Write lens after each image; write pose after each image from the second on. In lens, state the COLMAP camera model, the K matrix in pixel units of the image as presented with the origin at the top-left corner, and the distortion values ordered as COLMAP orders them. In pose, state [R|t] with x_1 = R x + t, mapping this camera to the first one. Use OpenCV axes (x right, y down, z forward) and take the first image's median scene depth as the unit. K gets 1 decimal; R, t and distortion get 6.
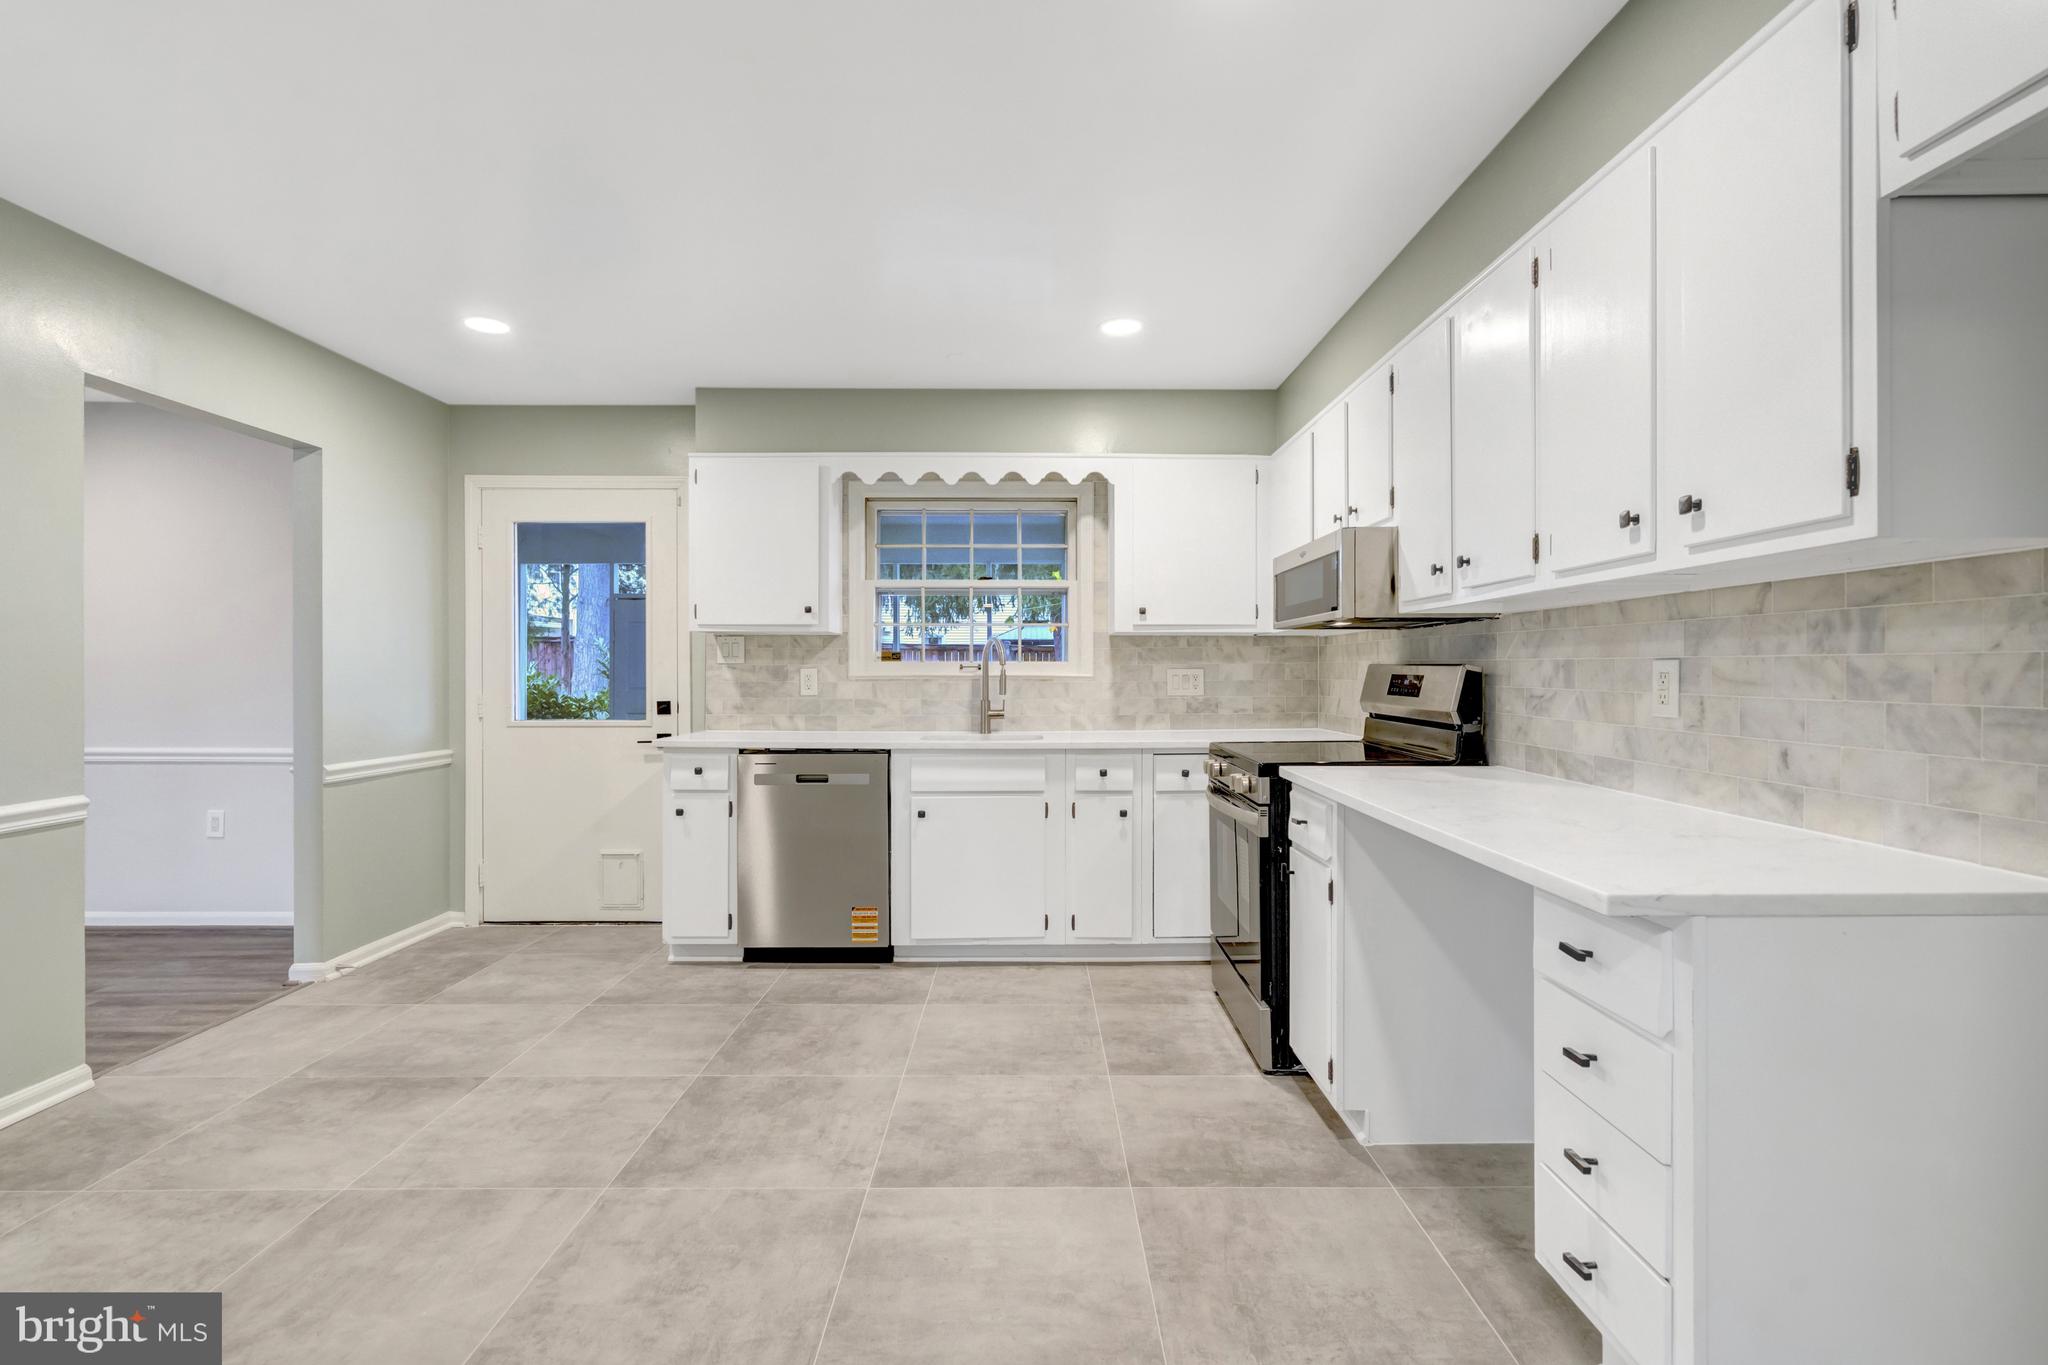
lens RADIAL K [[945.1, 0, 1024.7], [0, 945.1, 671.9], [0, 0, 1]] dist [-0.003058, 0.001432]
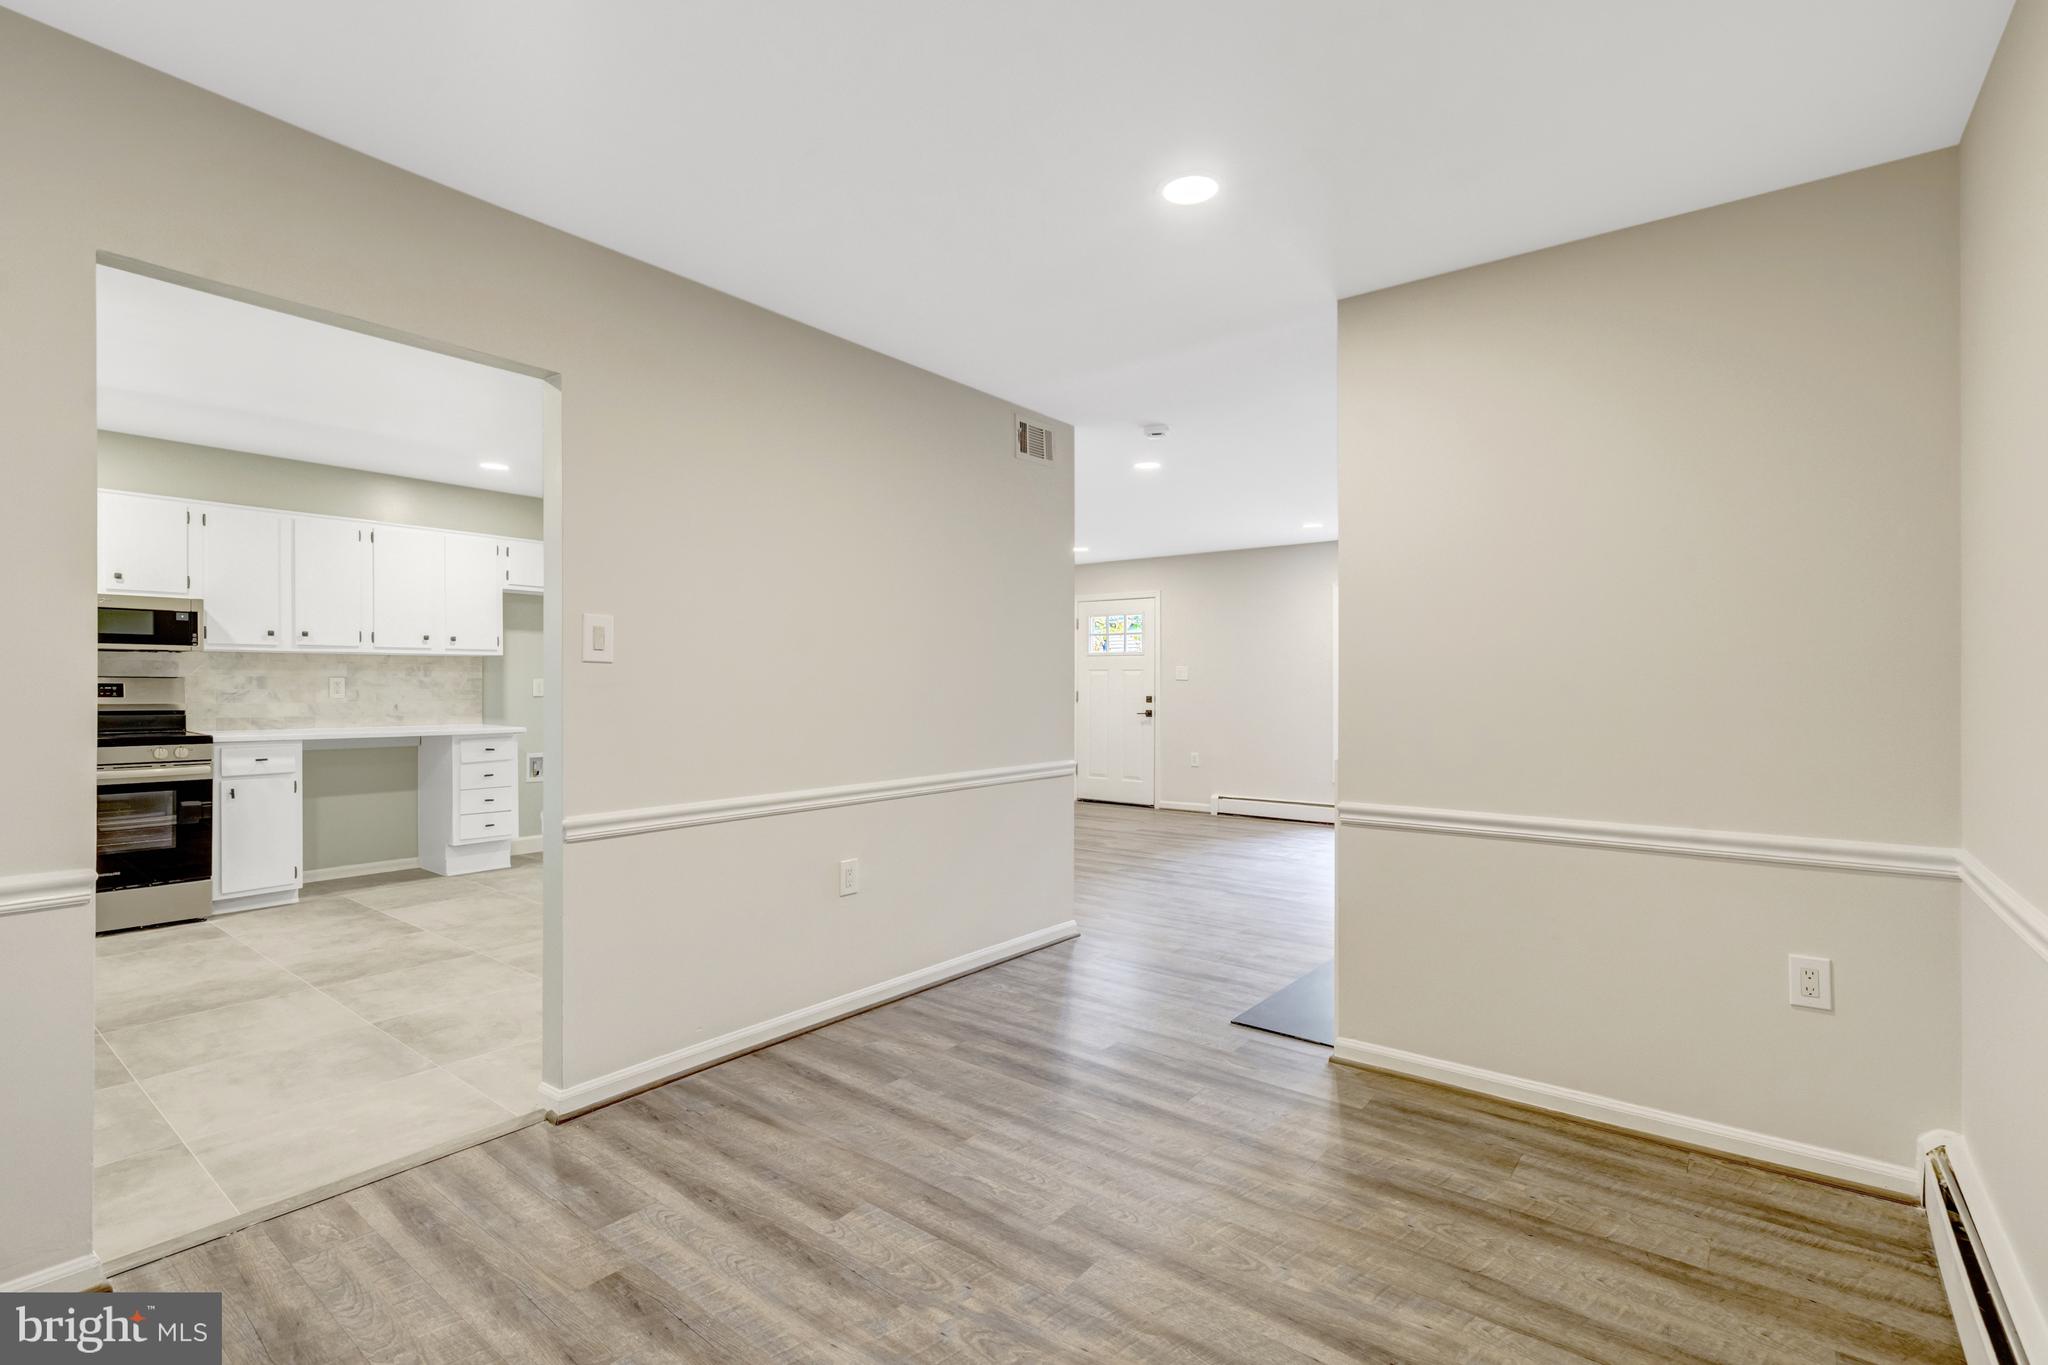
lens RADIAL K [[956.2, 0, 1027.4], [0, 956.2, 689.9], [0, 0, 1]] dist [-0.003984, 0.000028]
pose [[-0.787043, -0.003633, 0.616888, -1.691534], [0.000074, 0.999982, 0.005982, 0.004701], [-0.616898, 0.004754, -0.787028, 1.246084]]
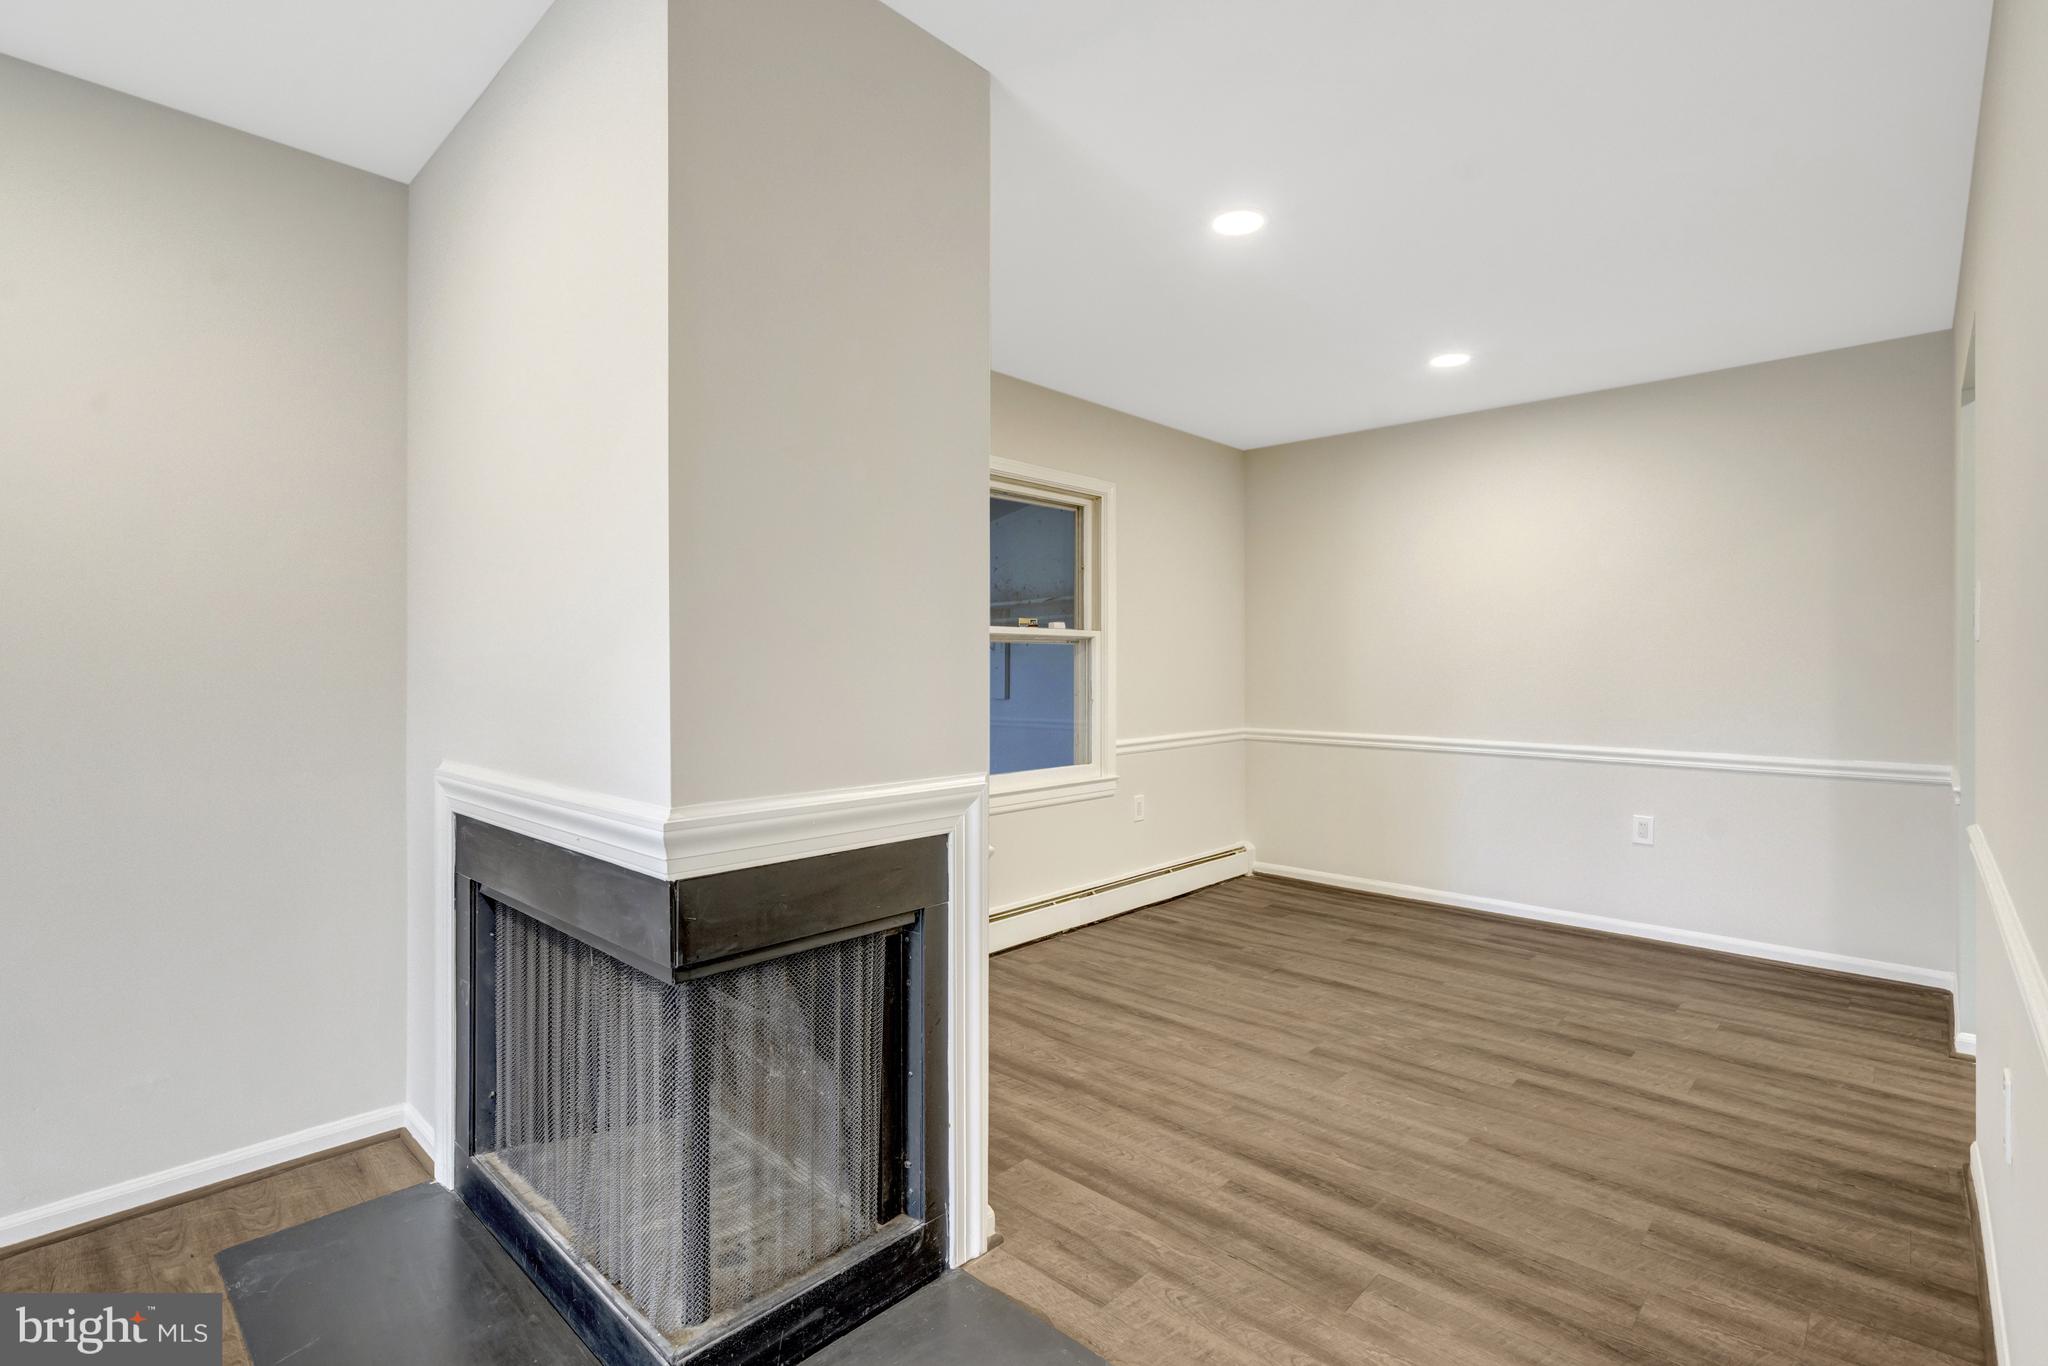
lens RADIAL K [[943.5, 0, 1016.1], [0, 943.5, 681.6], [0, 0, 1]] dist [-0.003204, 0.000837]
pose [[0.713671, 0.013254, -0.700356, -0.900271], [-0.003033, 0.999870, 0.015832, 0.005436], [0.700475, -0.009175, 0.713618, -0.133682]]
